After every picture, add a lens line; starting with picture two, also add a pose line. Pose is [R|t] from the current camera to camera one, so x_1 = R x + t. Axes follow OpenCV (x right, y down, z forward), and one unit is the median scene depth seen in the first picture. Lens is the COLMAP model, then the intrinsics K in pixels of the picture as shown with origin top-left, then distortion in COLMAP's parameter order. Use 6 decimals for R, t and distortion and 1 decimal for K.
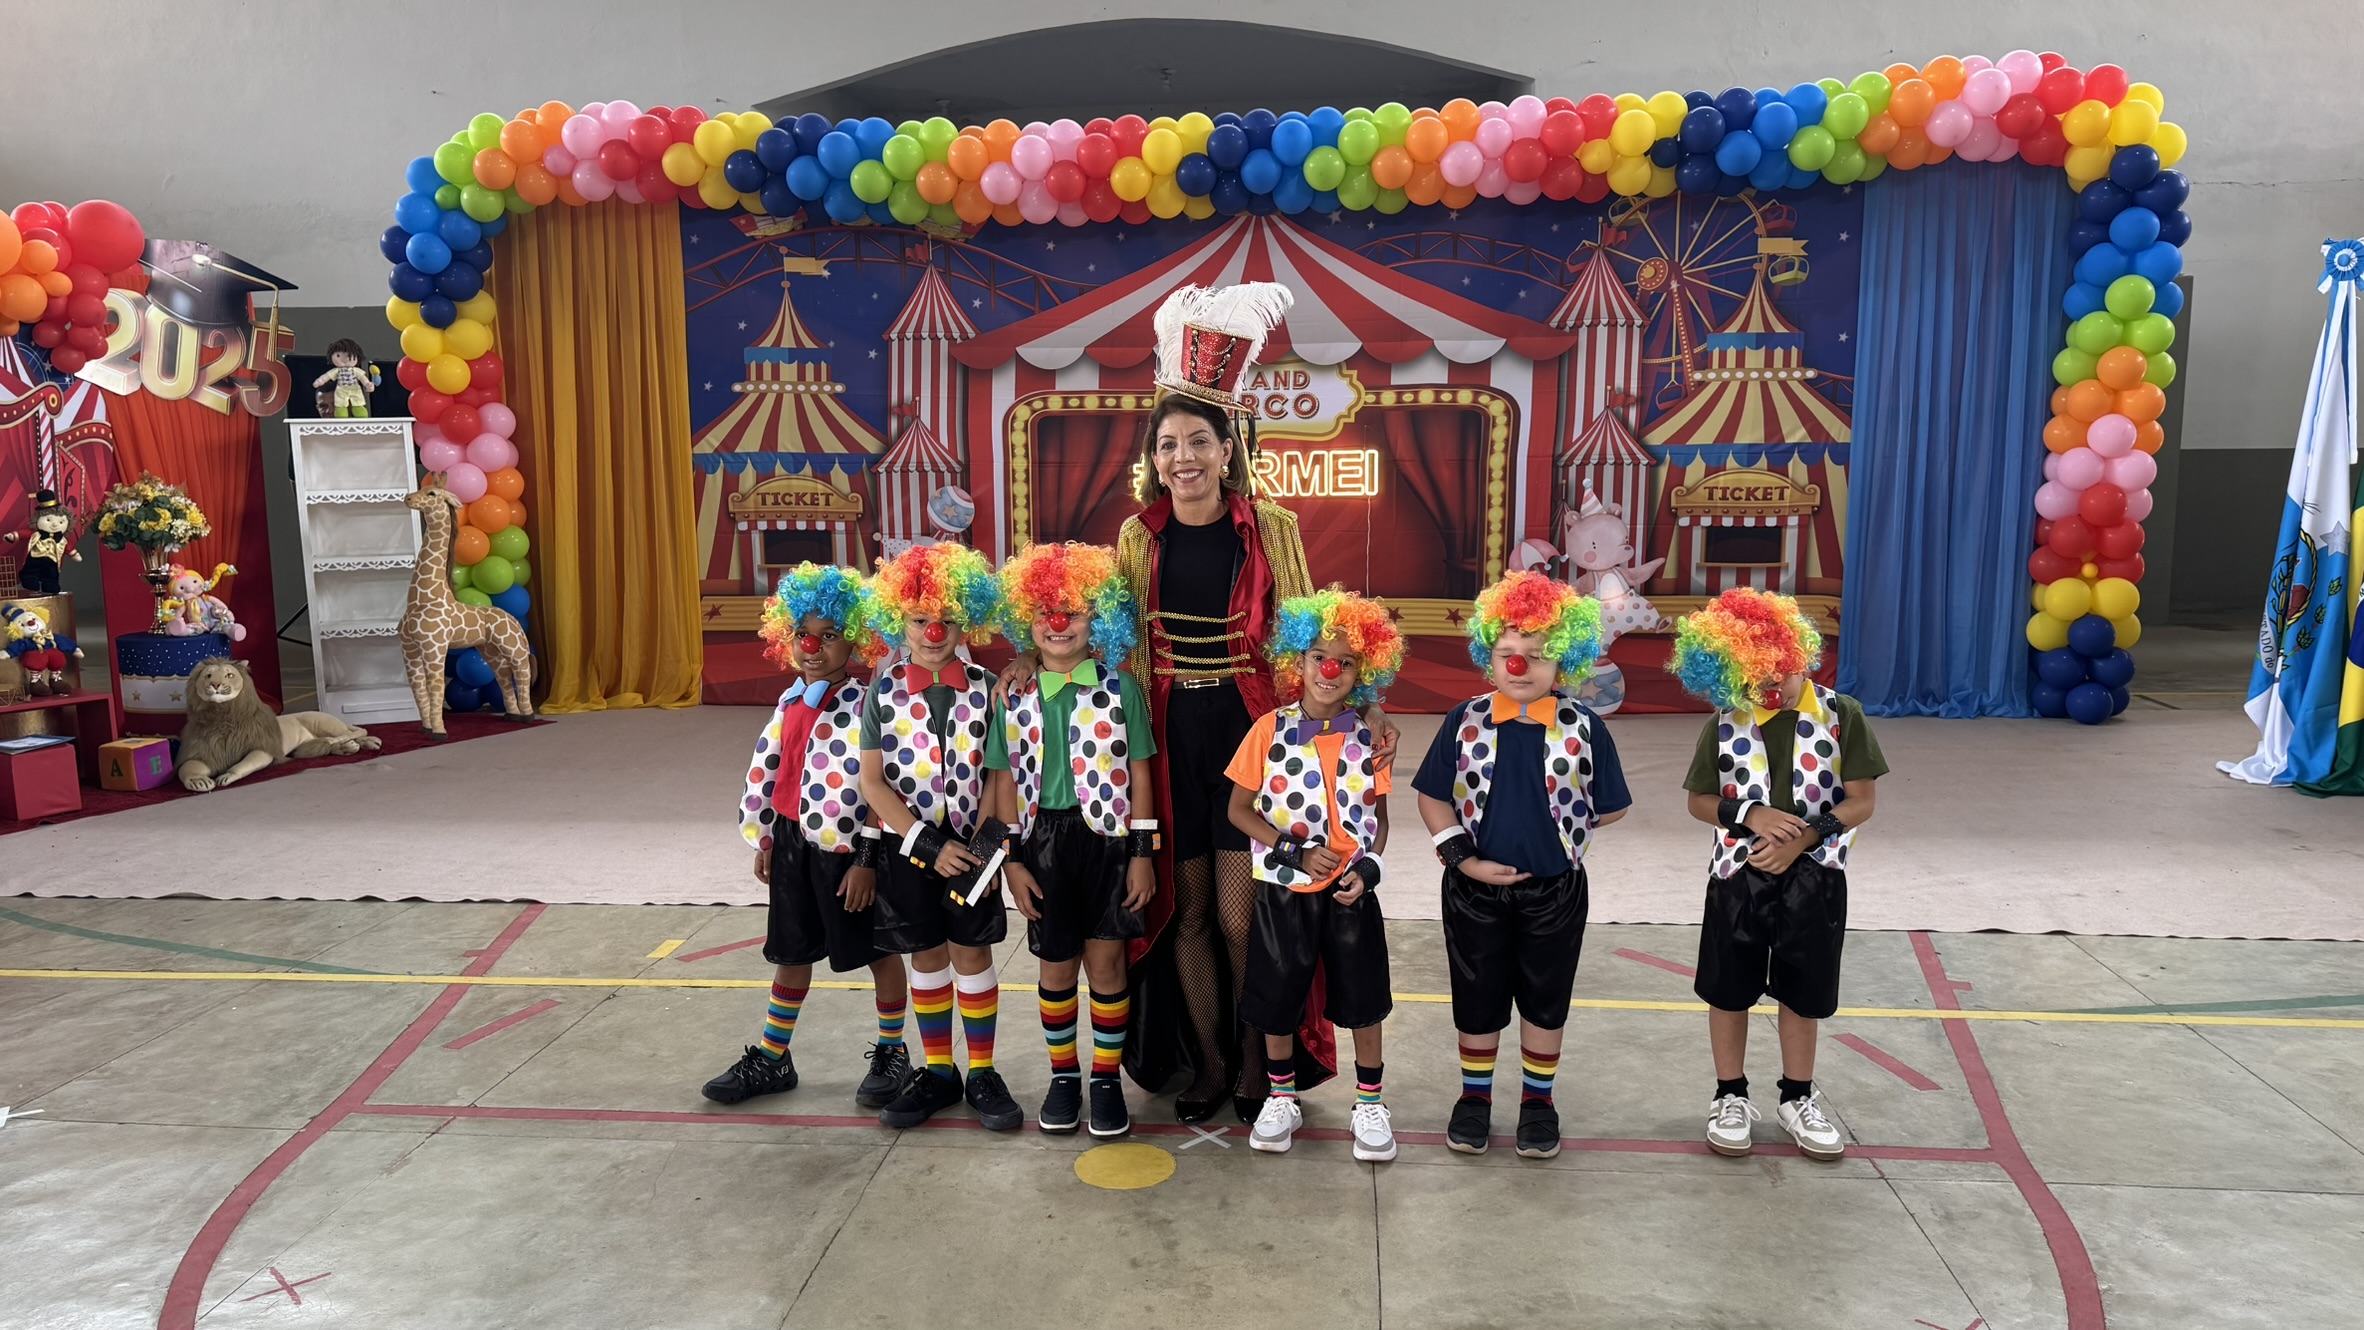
lens RADIAL K [[1664.8, 0, 1180.3], [0, 1664.8, 673.1], [0, 0, 1]] dist [0.153378, -0.236451]
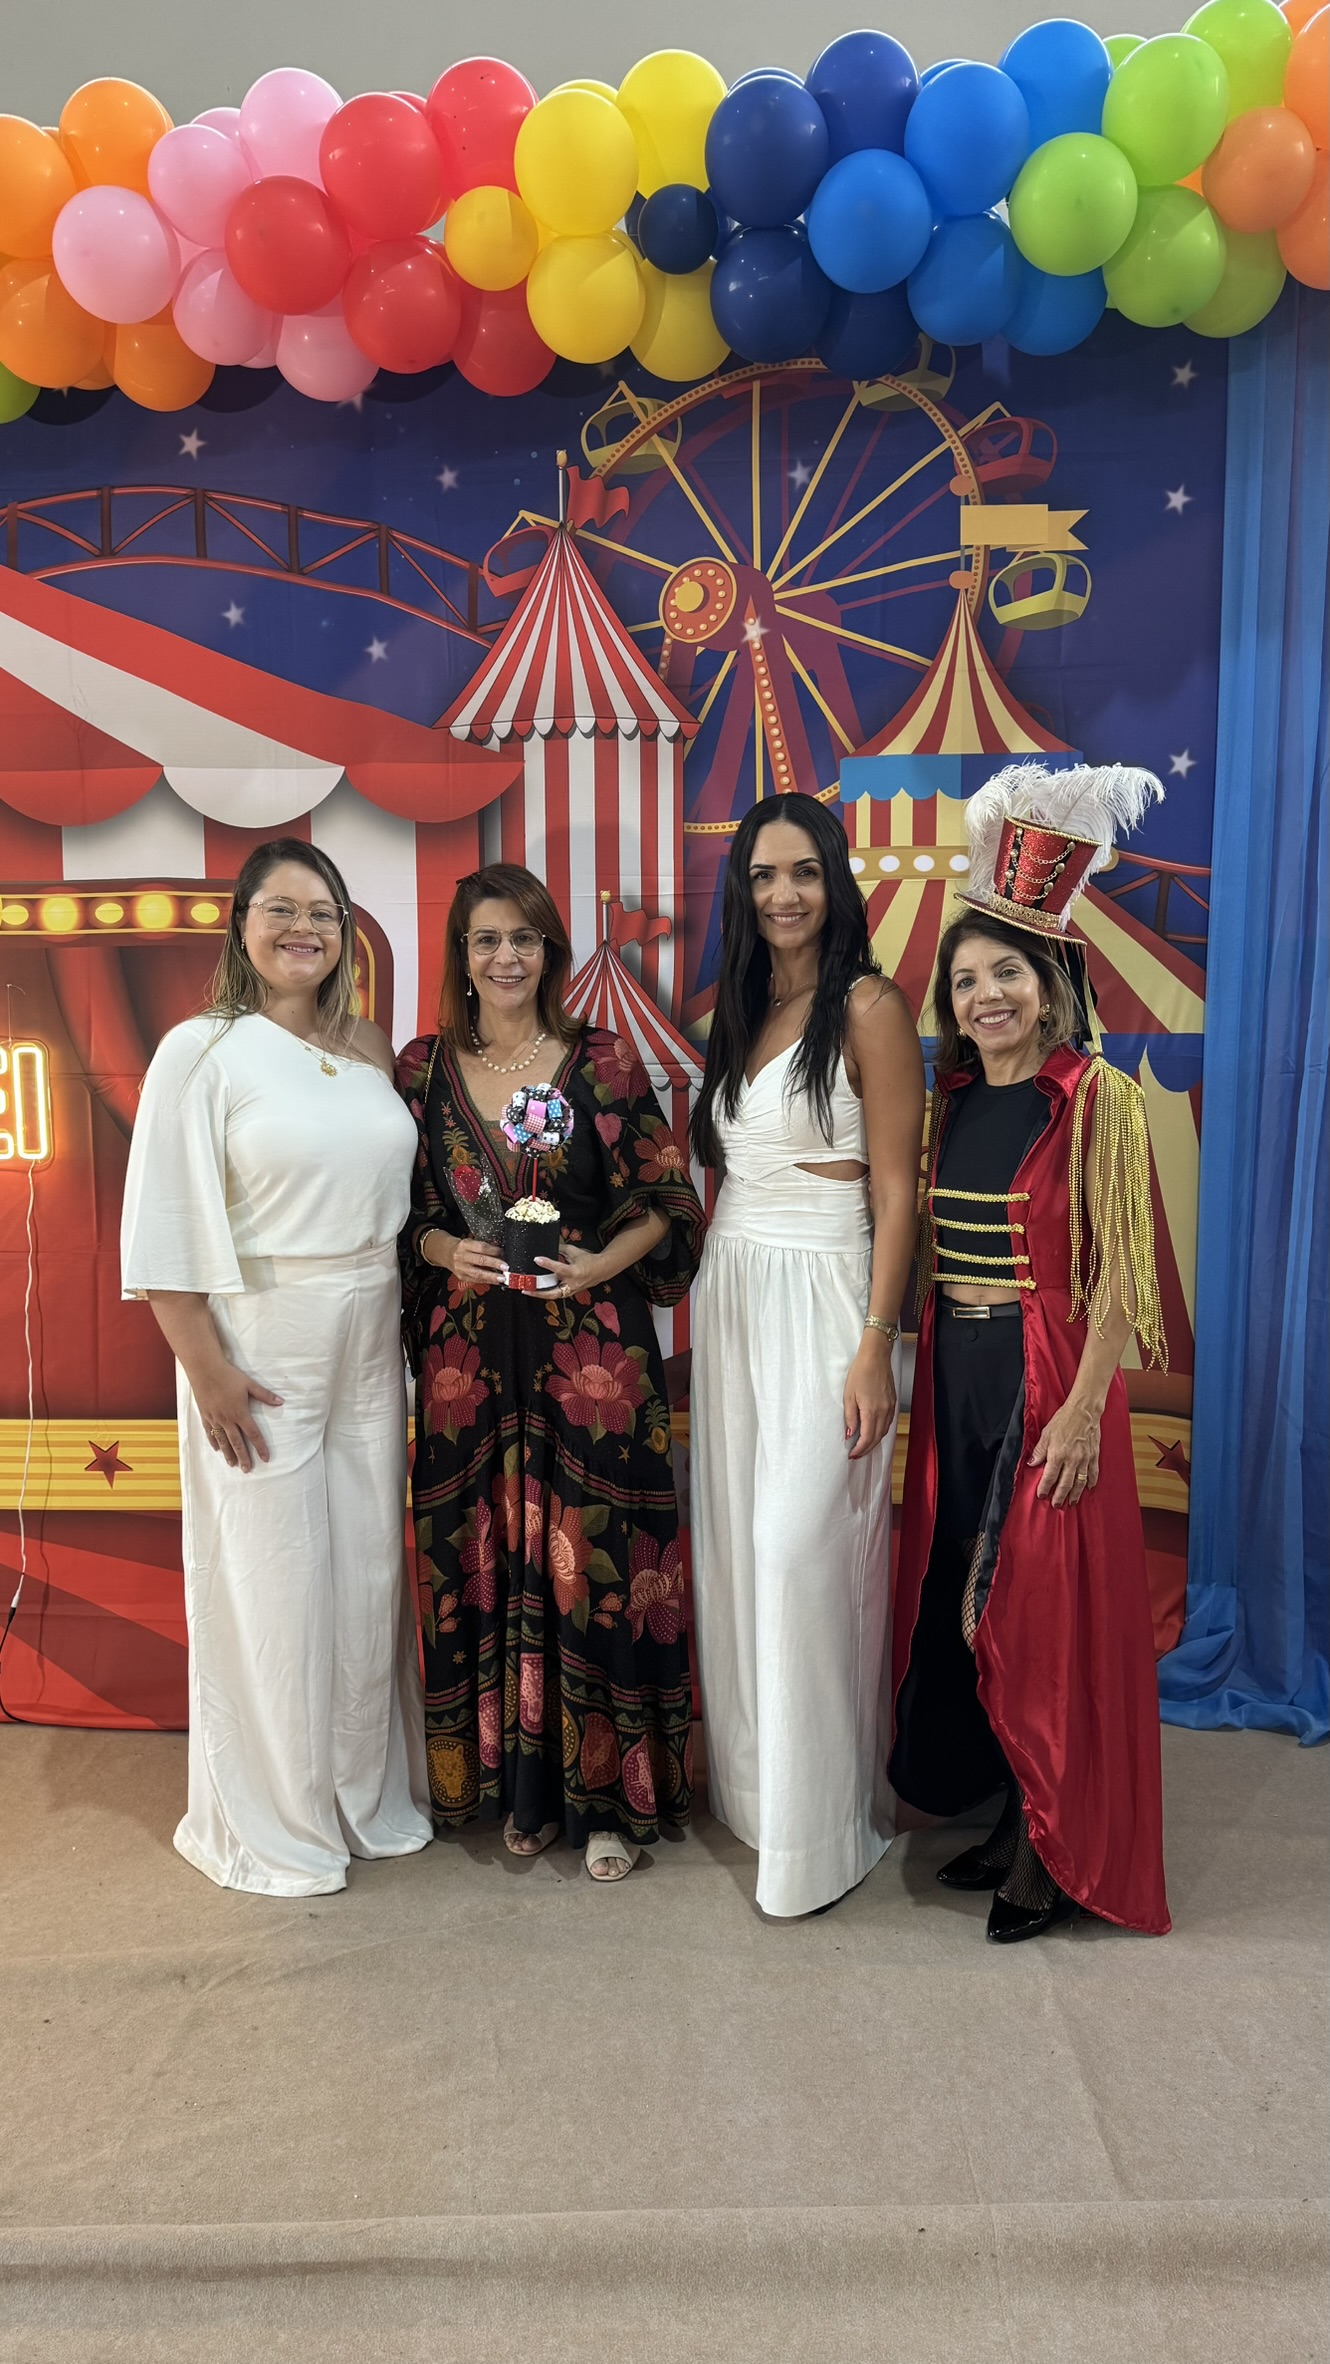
lens RADIAL K [[1666.3, 0, 686.1], [0, 1666.3, 1202.3], [0, 0, 1]] dist [0.156754, -0.266353]
pose [[0.998987, -0.006723, 0.044501, 0.255602], [0.008457, 0.999208, -0.038886, -0.081882], [-0.044204, 0.039223, 0.998252, 0.611128]]
